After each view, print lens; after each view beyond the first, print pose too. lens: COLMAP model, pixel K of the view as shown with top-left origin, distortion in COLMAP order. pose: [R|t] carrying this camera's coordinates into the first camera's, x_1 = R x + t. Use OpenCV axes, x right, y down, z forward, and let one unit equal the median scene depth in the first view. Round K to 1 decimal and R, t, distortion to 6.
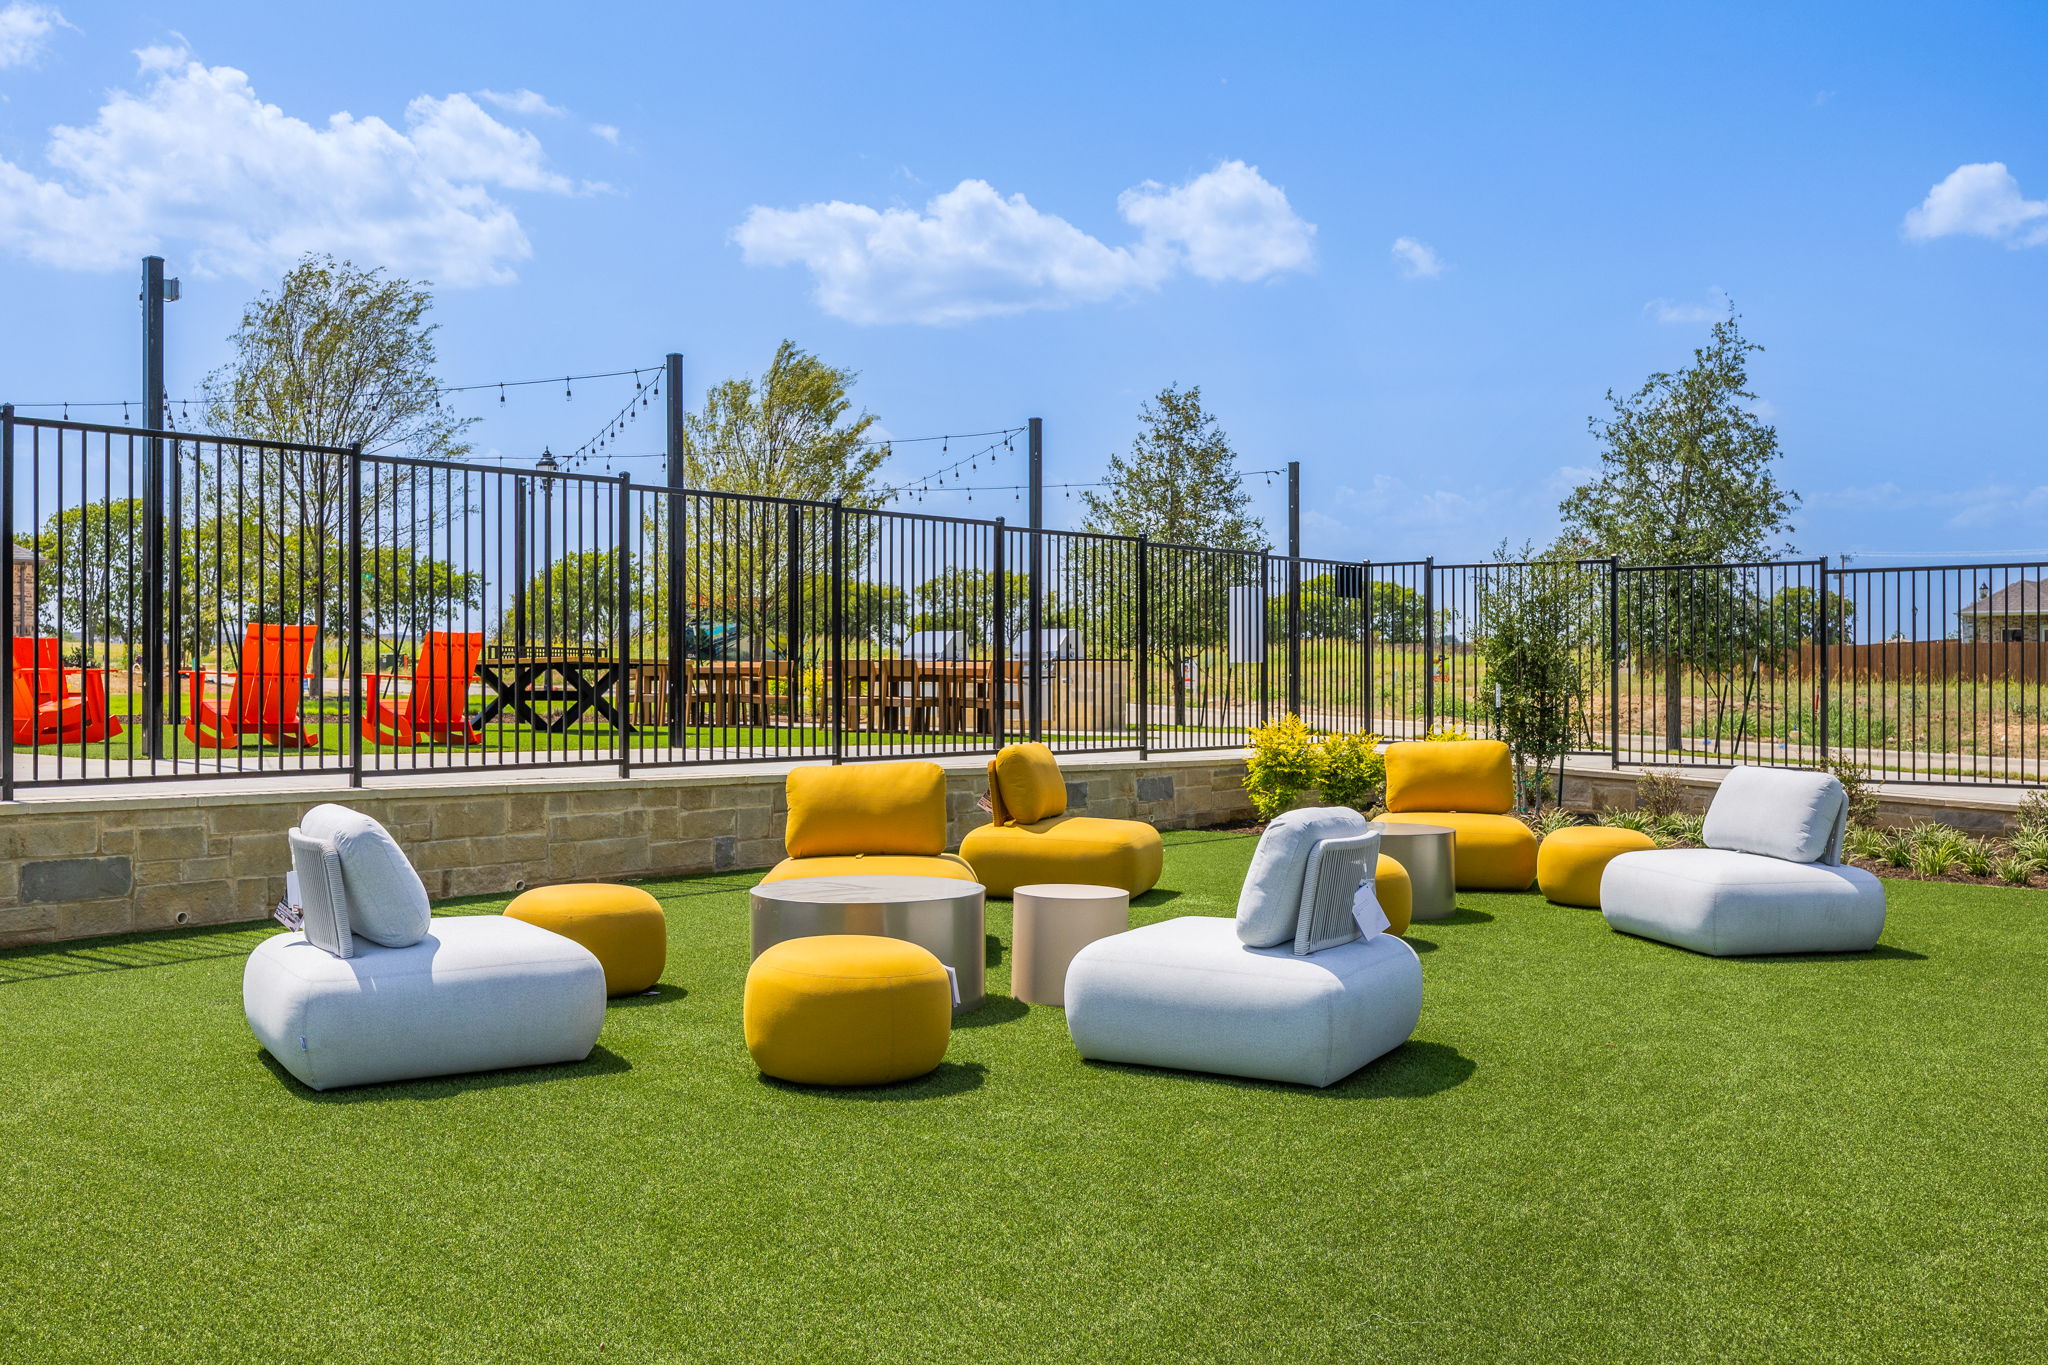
lens RADIAL K [[1597.4, 0, 1024.0], [0, 1597.4, 682.5], [0, 0, 1]] dist [-0.016342, -0.004674]
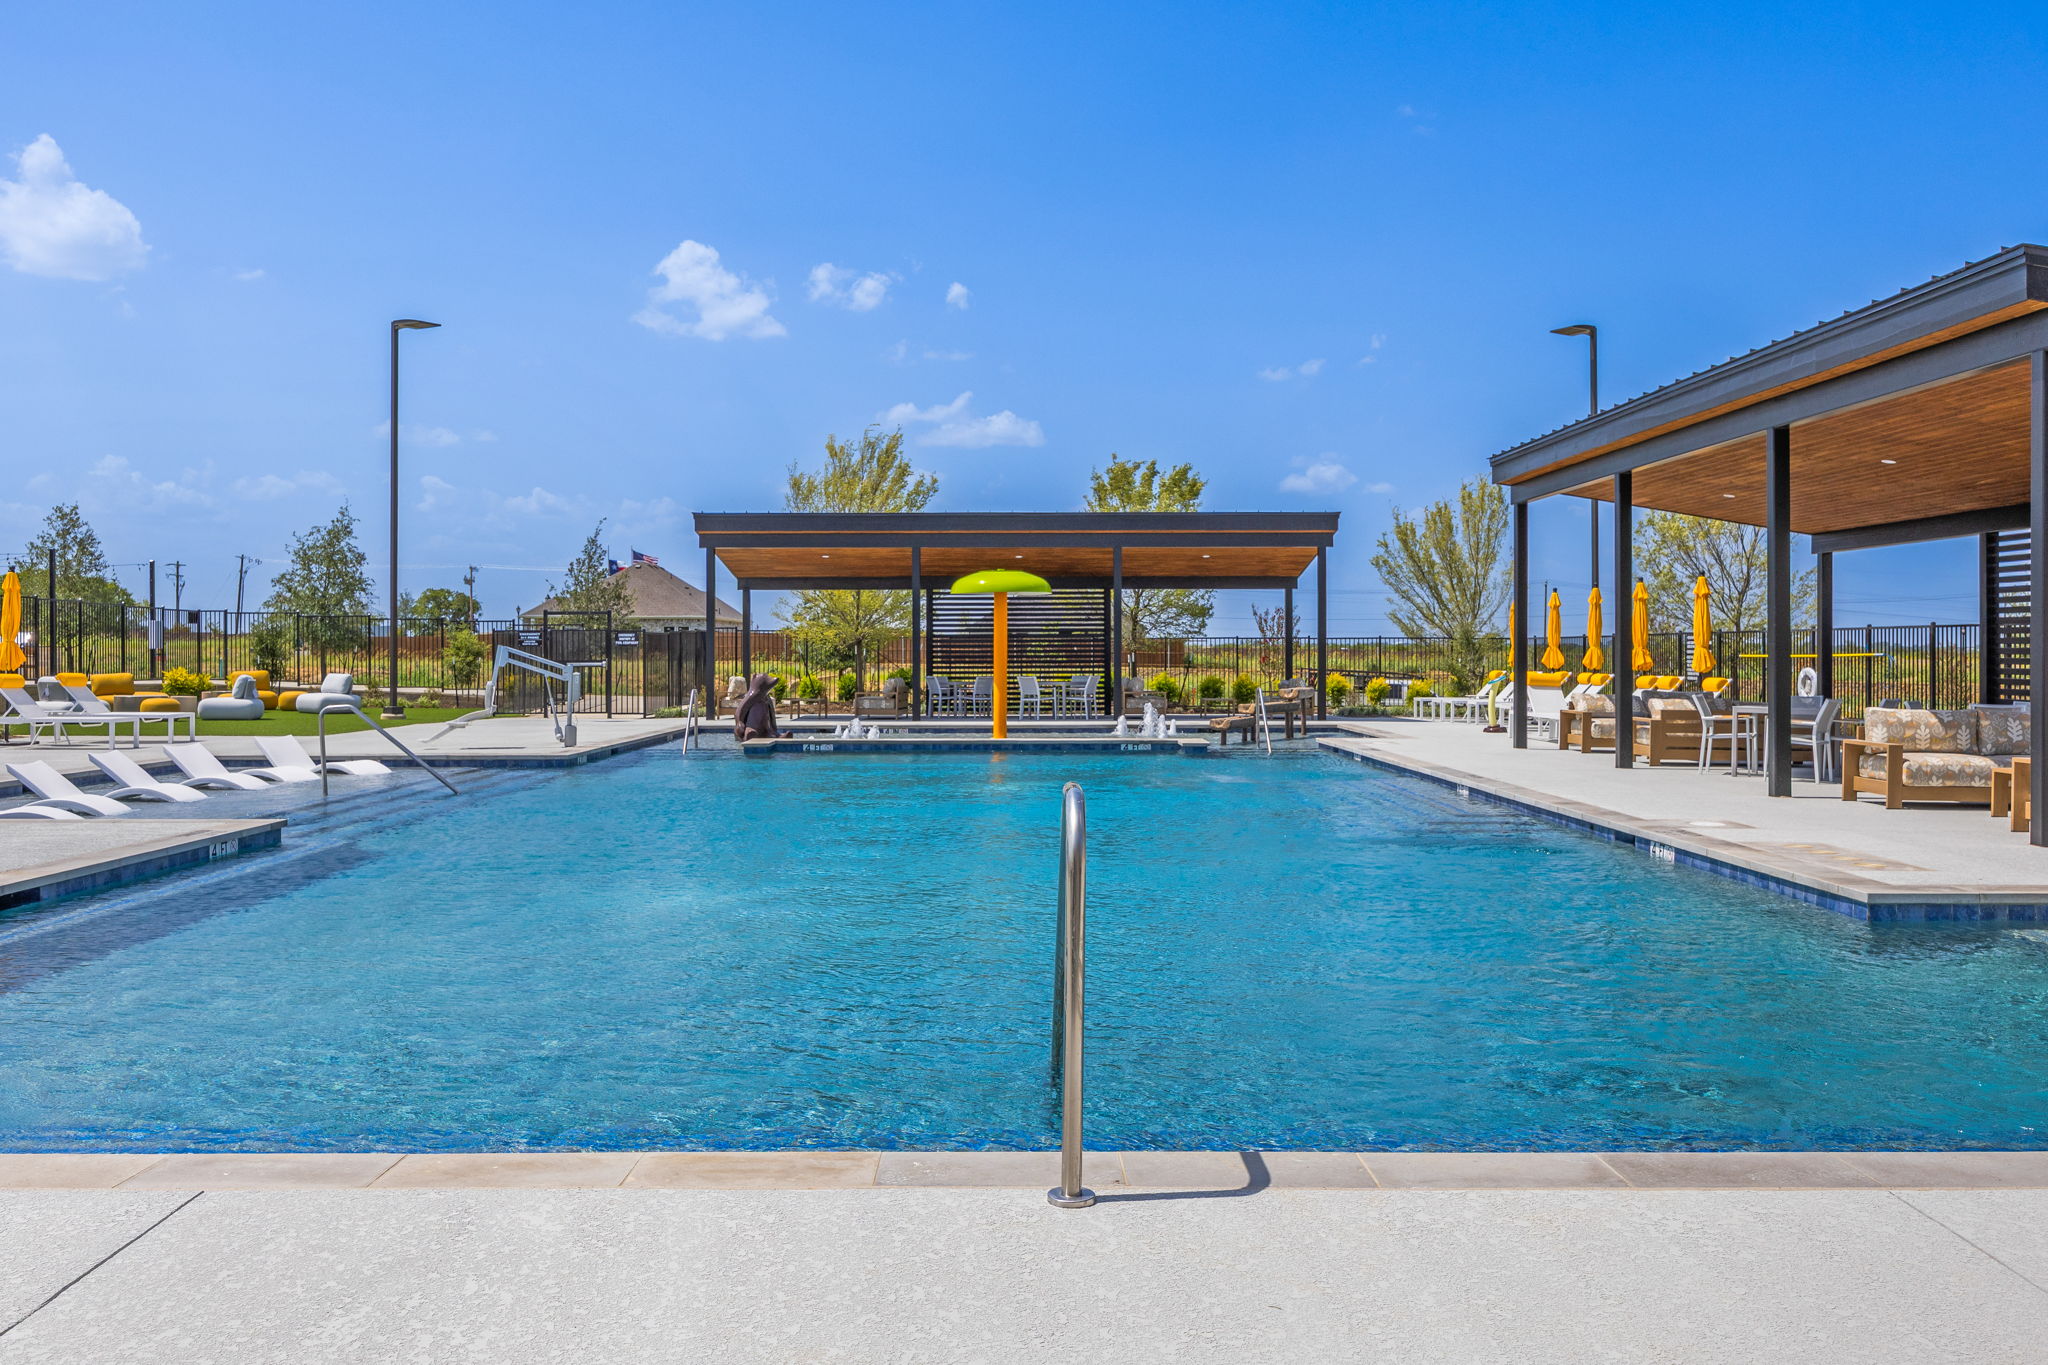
lens RADIAL K [[1597.4, 0, 1024.0], [0, 1597.4, 682.5], [0, 0, 1]] dist [-0.016342, -0.004674]
pose [[0.707962, -0.010172, 0.706177, -0.540969], [0.003095, 0.999931, 0.011301, 0.014740], [-0.706243, -0.005815, 0.707945, -1.449679]]
